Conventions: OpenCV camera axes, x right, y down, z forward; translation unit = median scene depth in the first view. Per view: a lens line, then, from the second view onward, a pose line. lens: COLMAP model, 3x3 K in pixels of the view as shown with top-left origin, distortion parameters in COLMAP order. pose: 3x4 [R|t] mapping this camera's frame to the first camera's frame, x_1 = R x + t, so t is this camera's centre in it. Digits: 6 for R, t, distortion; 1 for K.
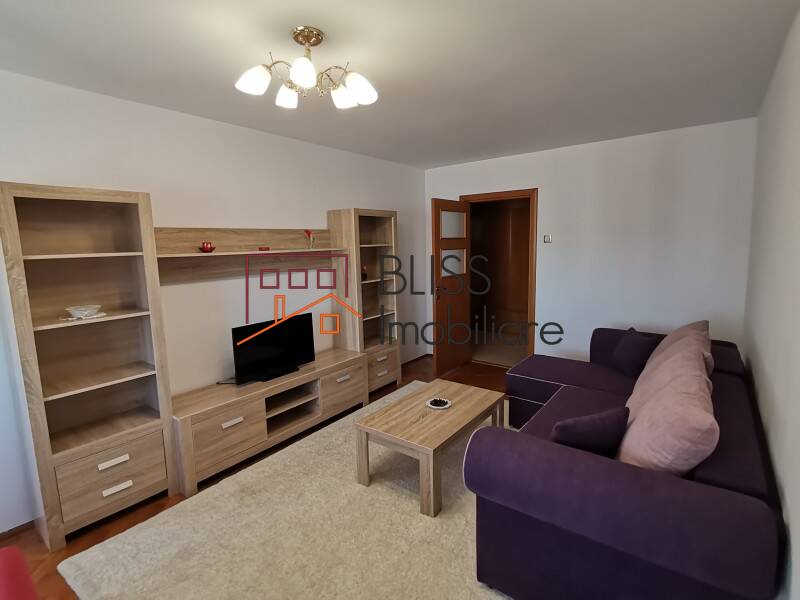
lens RADIAL K [[394.1, 0, 400.6], [0, 394.1, 292.3], [0, 0, 1]] dist [0.012674, -0.001220]
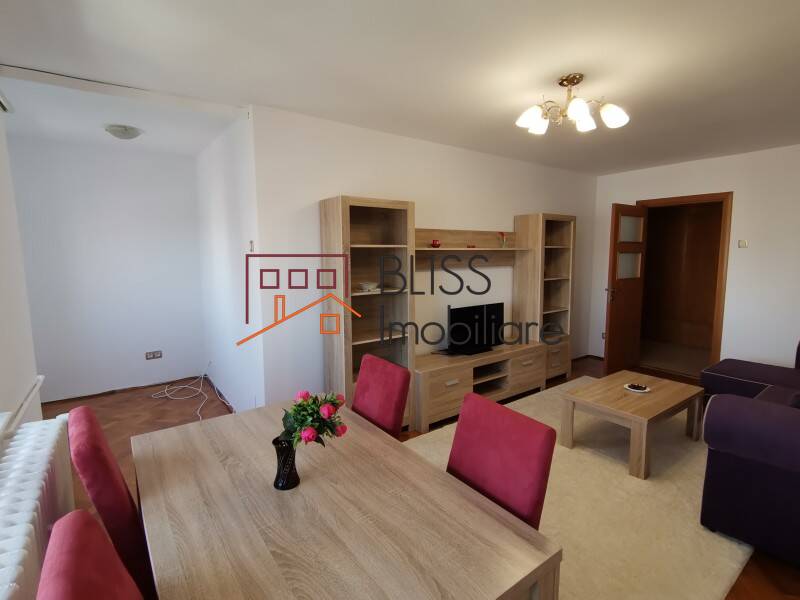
lens RADIAL K [[394.1, 0, 400.6], [0, 394.1, 292.3], [0, 0, 1]] dist [0.012674, -0.001220]
pose [[0.958779, 0.049877, -0.279742, -0.211215], [-0.055402, 0.998393, -0.011875, 0.056744], [0.278701, 0.026884, 0.960002, -0.223408]]
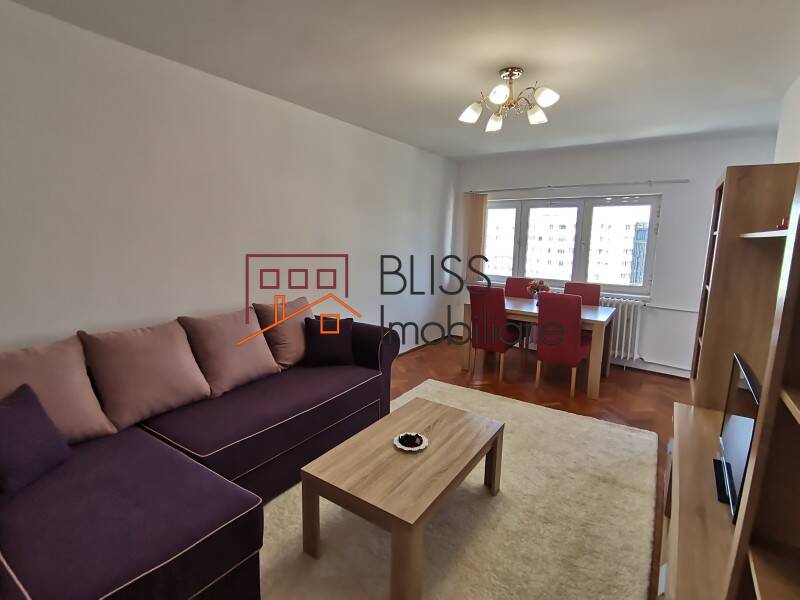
lens RADIAL K [[393.3, 0, 401.5], [0, 393.3, 293.6], [0, 0, 1]] dist [0.016093, -0.033036]
pose [[-0.997937, 0.007824, -0.063727, 0.137884], [-0.010330, 0.960049, 0.279641, -0.158777], [0.063369, 0.279722, -0.957987, 1.415682]]
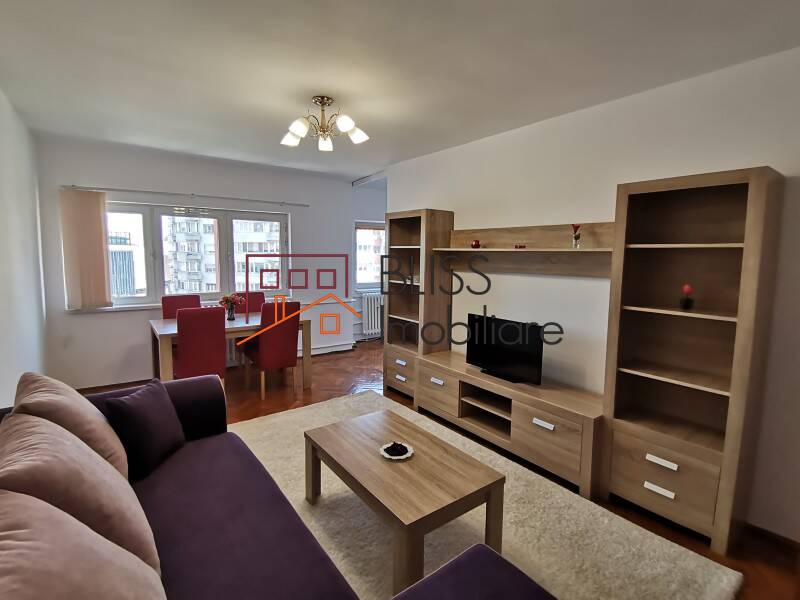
lens RADIAL K [[394.1, 0, 400.6], [0, 394.1, 292.3], [0, 0, 1]] dist [0.012674, -0.001220]
pose [[-0.266819, 0.111605, -0.957263, 0.683359], [-0.137137, 0.978768, 0.152336, -0.111341], [0.953940, 0.171922, -0.245849, 0.996434]]
